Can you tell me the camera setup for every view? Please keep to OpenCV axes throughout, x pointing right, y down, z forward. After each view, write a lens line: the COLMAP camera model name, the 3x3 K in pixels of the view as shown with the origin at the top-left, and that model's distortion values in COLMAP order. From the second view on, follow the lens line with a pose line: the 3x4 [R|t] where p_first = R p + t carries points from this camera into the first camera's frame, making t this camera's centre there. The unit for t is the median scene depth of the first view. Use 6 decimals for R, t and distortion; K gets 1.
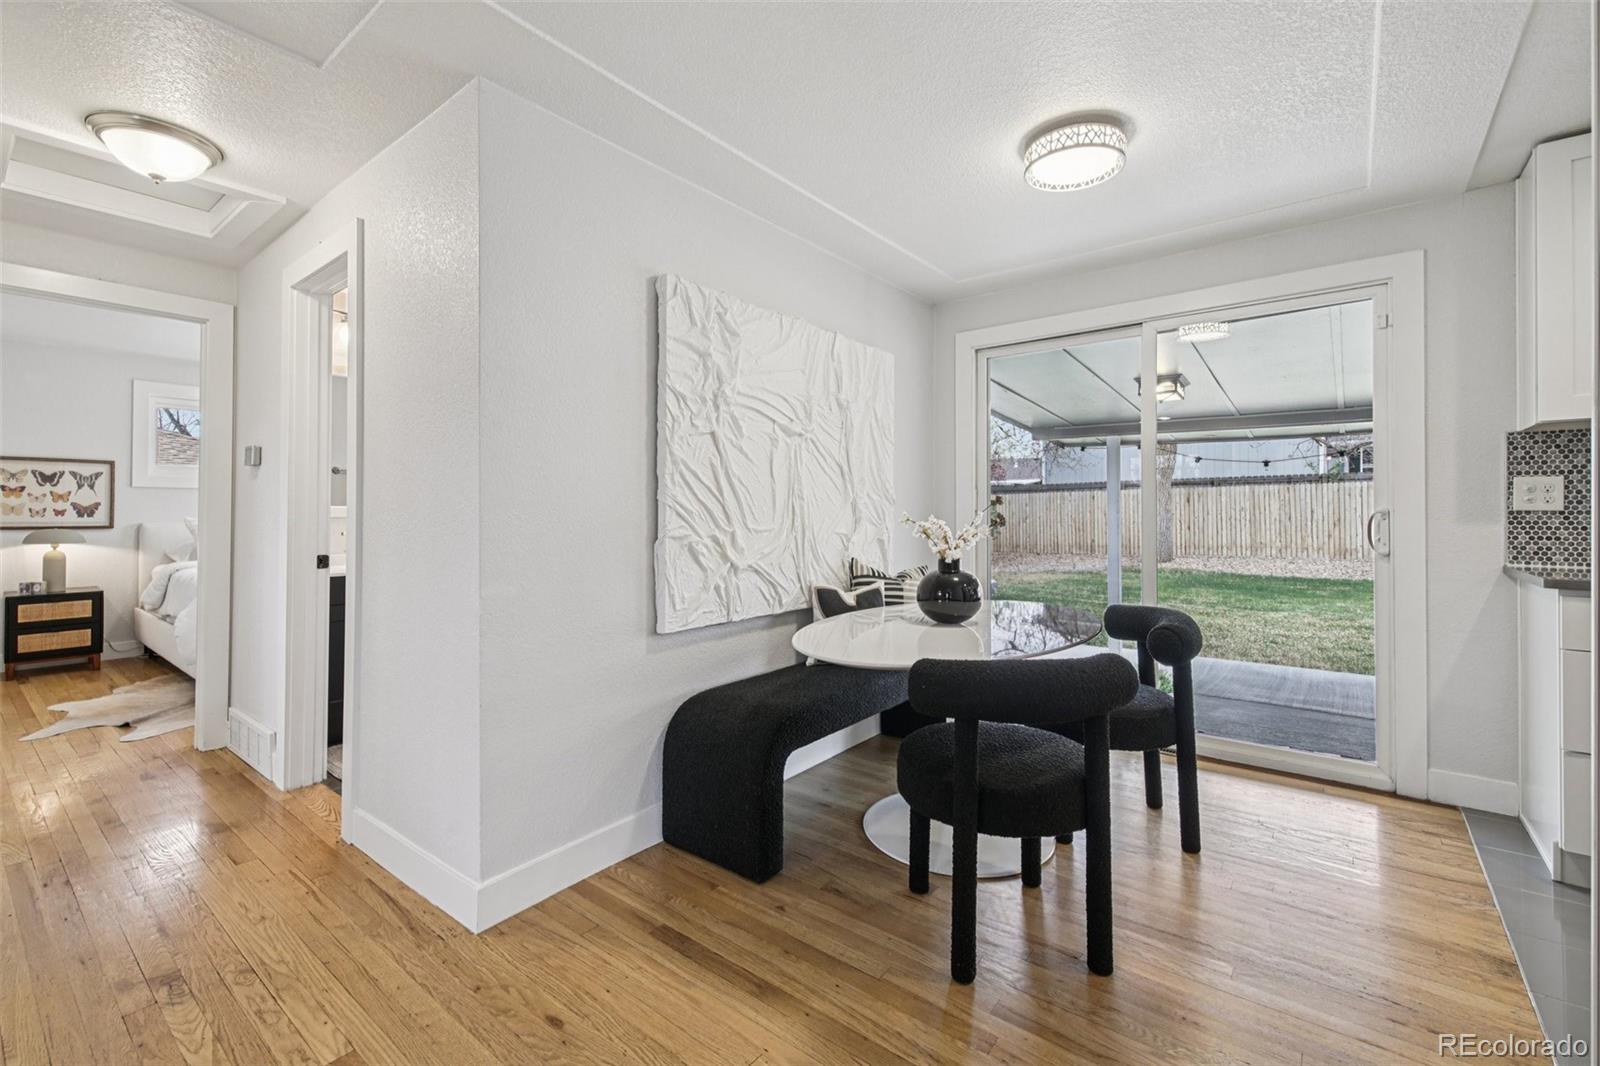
lens RADIAL K [[695.5, 0, 793.5], [0, 695.5, 504.7], [0, 0, 1]] dist [0.007022, -0.002789]
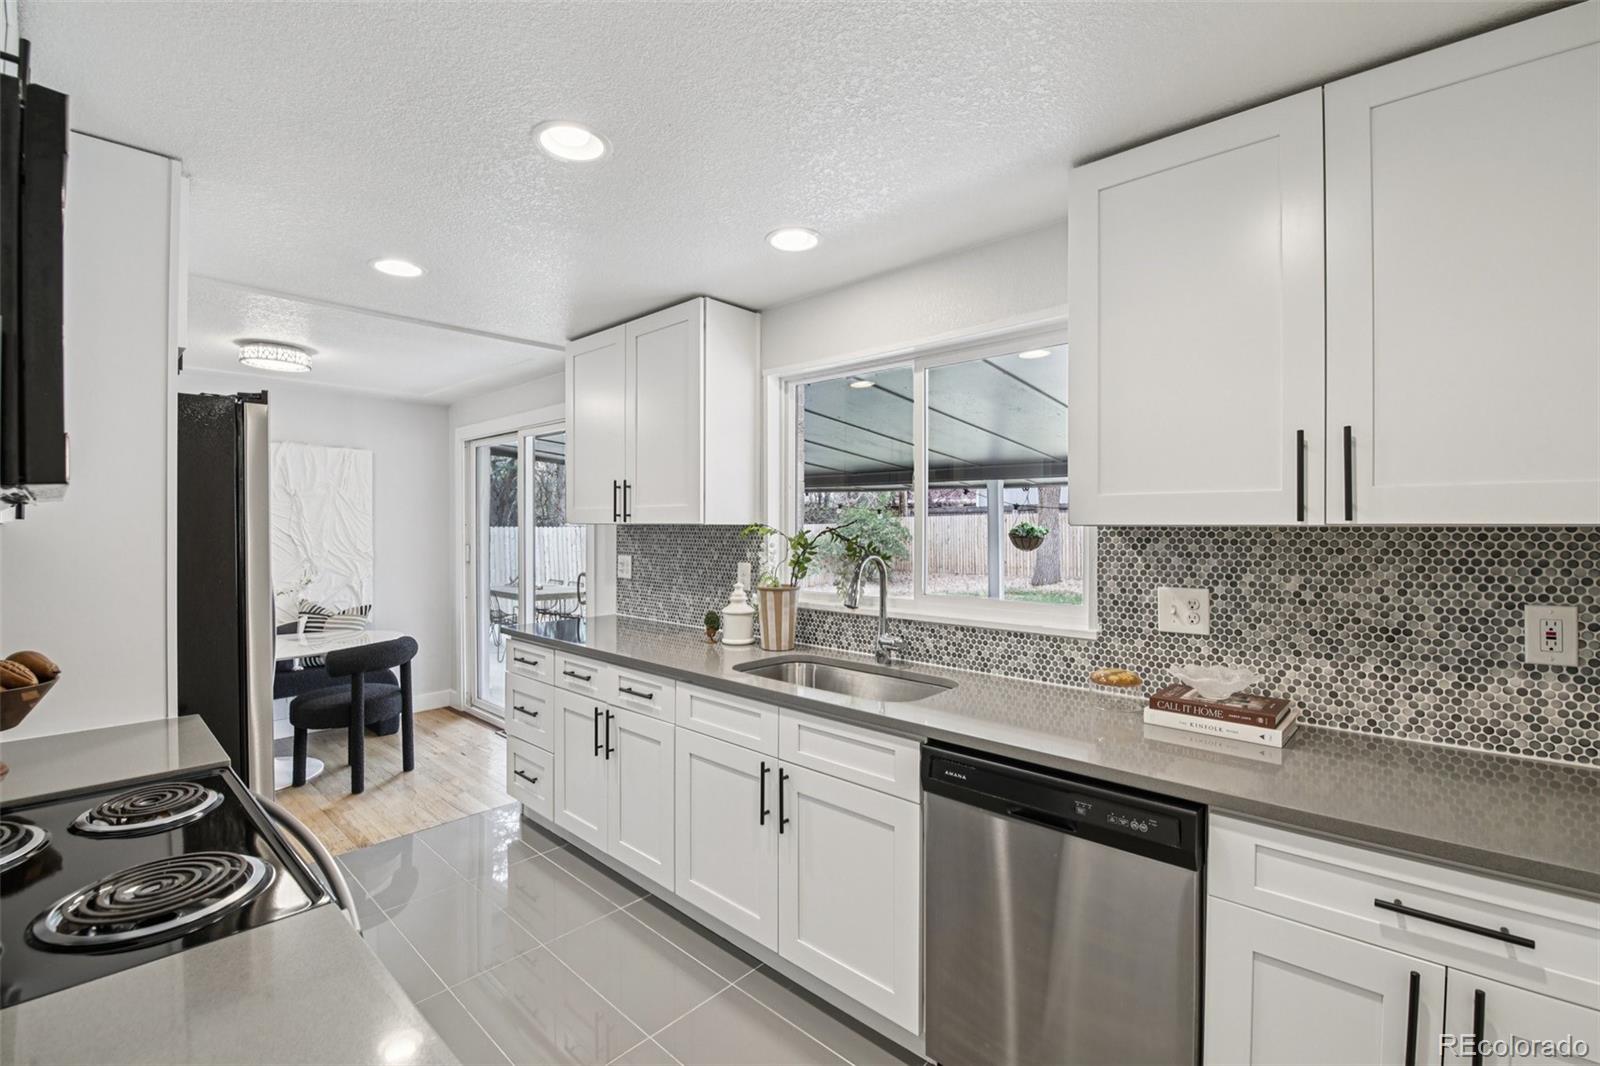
lens RADIAL K [[695.5, 0, 788.6], [0, 695.5, 527.9], [0, 0, 1]] dist [0.007022, -0.002789]
pose [[0.996330, 0.003100, -0.085544, 1.576604], [-0.001677, 0.999859, 0.016709, -0.126108], [0.085584, -0.016504, 0.996194, -0.448358]]
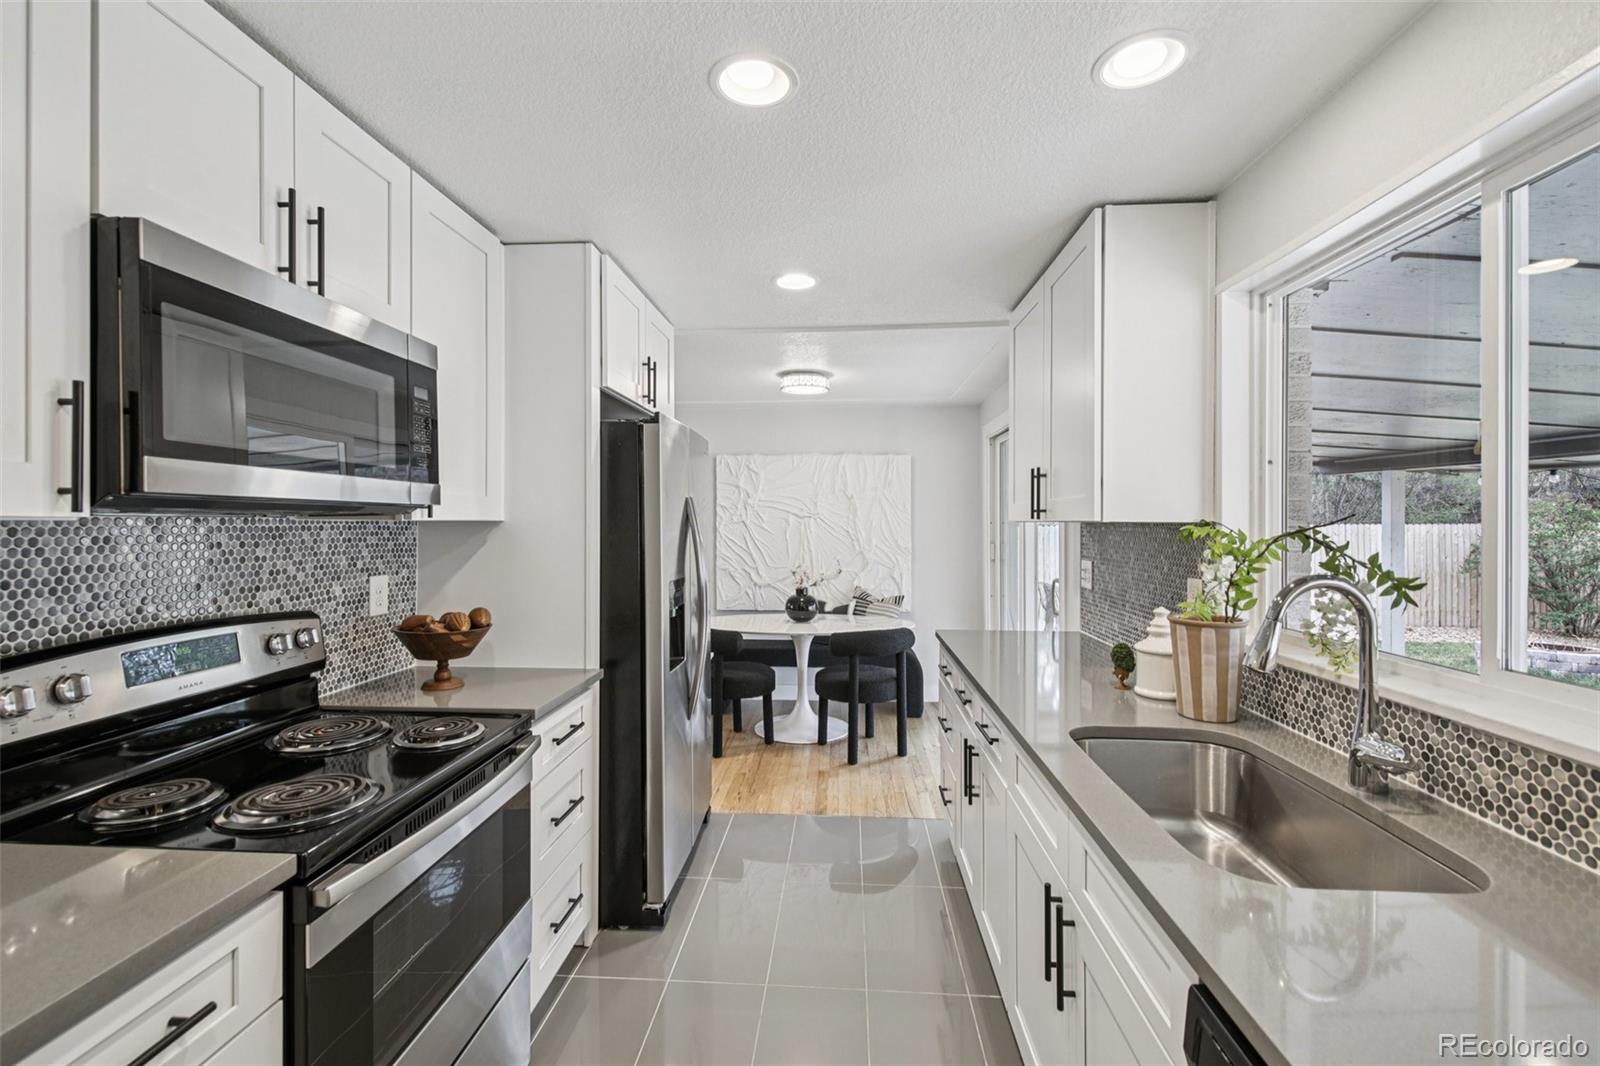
lens RADIAL K [[695.5, 0, 781.4], [0, 695.5, 522.7], [0, 0, 1]] dist [0.007022, -0.002789]
pose [[0.550705, 0.003227, -0.834694, 1.815053], [0.007361, 0.999935, 0.008723, -0.121452], [0.834667, -0.010948, 0.550645, -0.098302]]
